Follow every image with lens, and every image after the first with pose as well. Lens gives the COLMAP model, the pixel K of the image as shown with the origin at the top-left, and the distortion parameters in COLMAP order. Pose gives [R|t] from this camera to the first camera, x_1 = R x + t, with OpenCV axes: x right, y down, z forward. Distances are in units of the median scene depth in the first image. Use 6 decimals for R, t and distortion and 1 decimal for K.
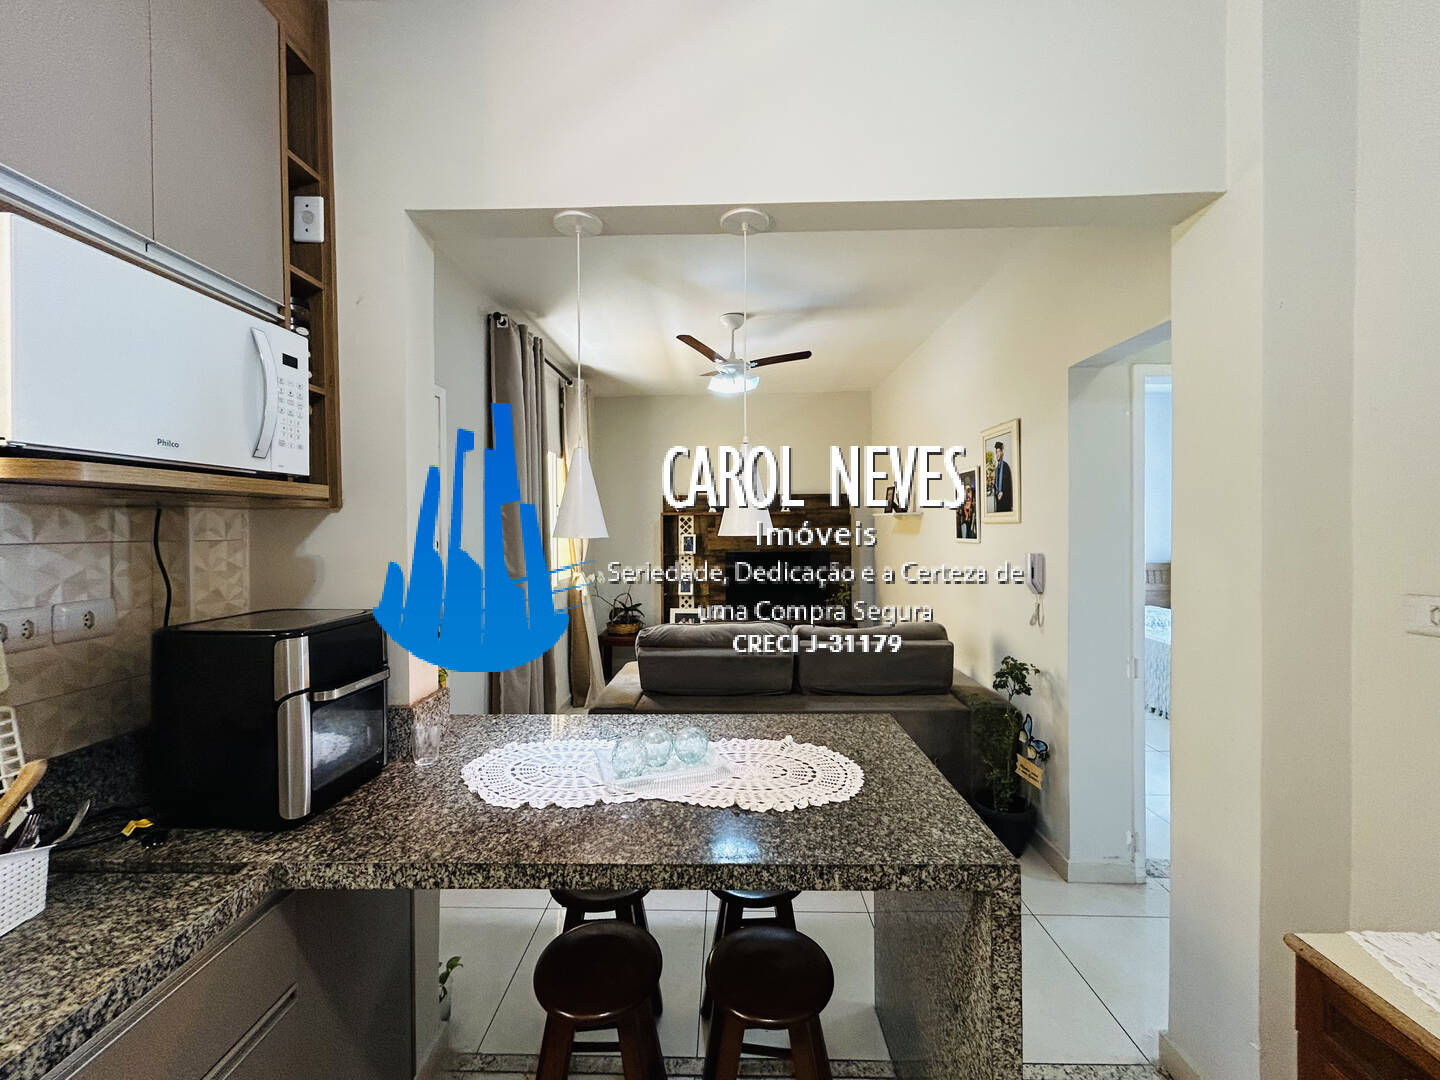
lens RADIAL K [[586.9, 0, 718.6], [0, 586.9, 531.3], [0, 0, 1]] dist [-0.000301, 0.000999]
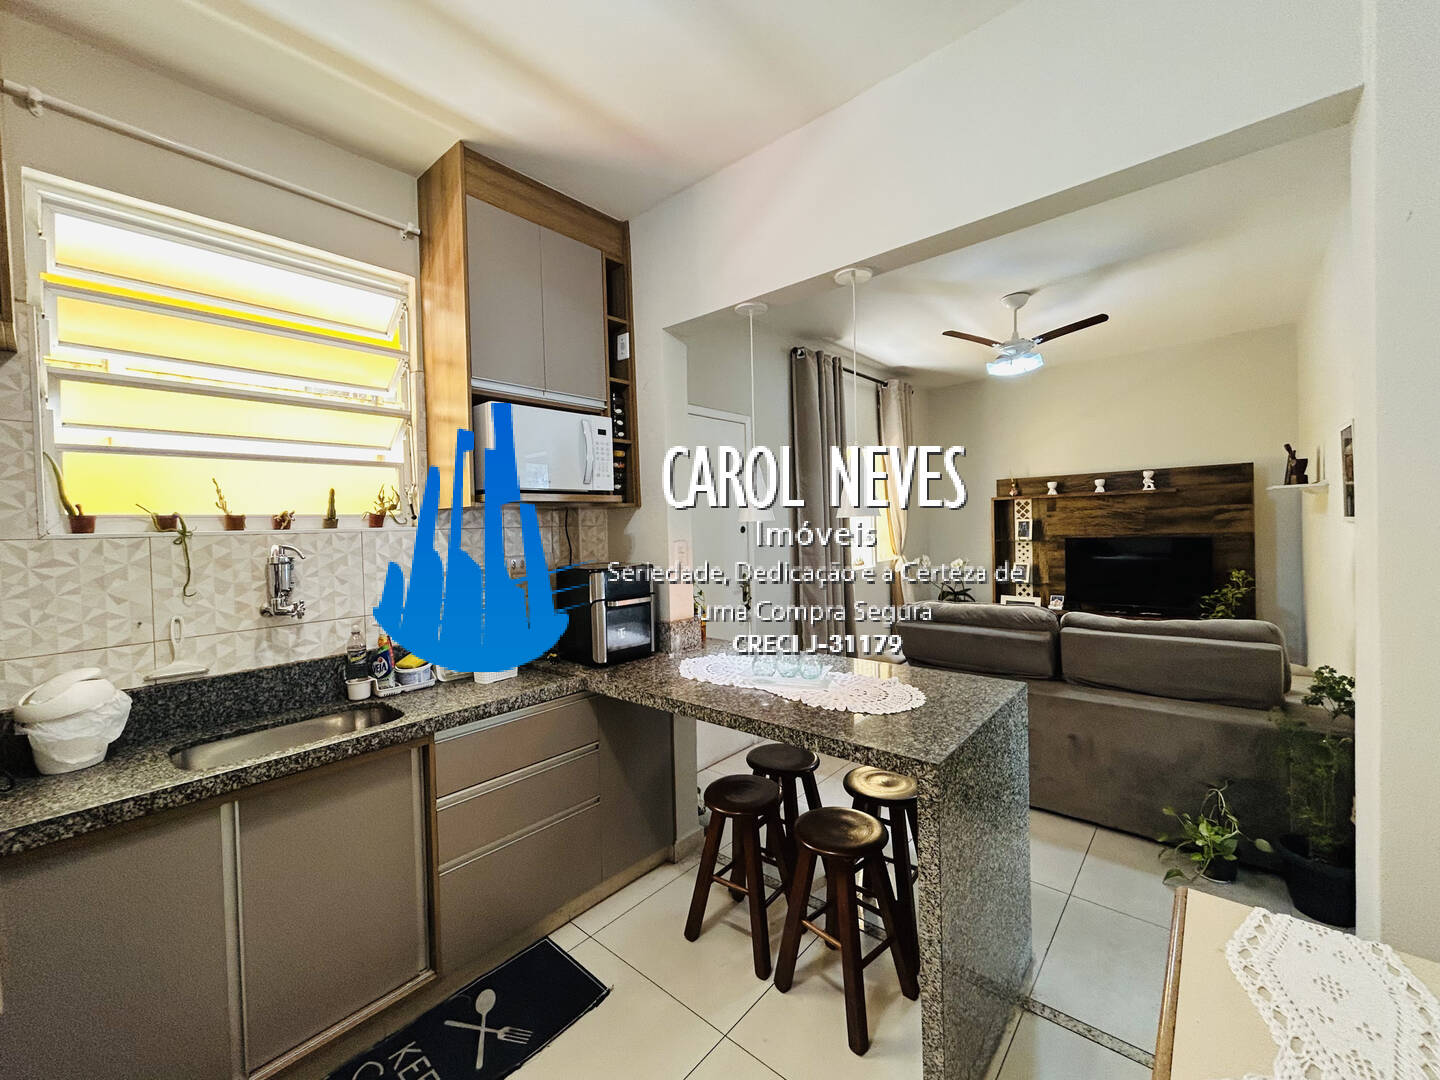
lens RADIAL K [[586.9, 0, 716.1], [0, 586.9, 533.3], [0, 0, 1]] dist [-0.000301, 0.000999]
pose [[0.767769, -0.003563, -0.640717, 0.633855], [0.017573, 0.999725, 0.015498, 0.016453], [0.640485, -0.023158, 0.767621, -0.200302]]
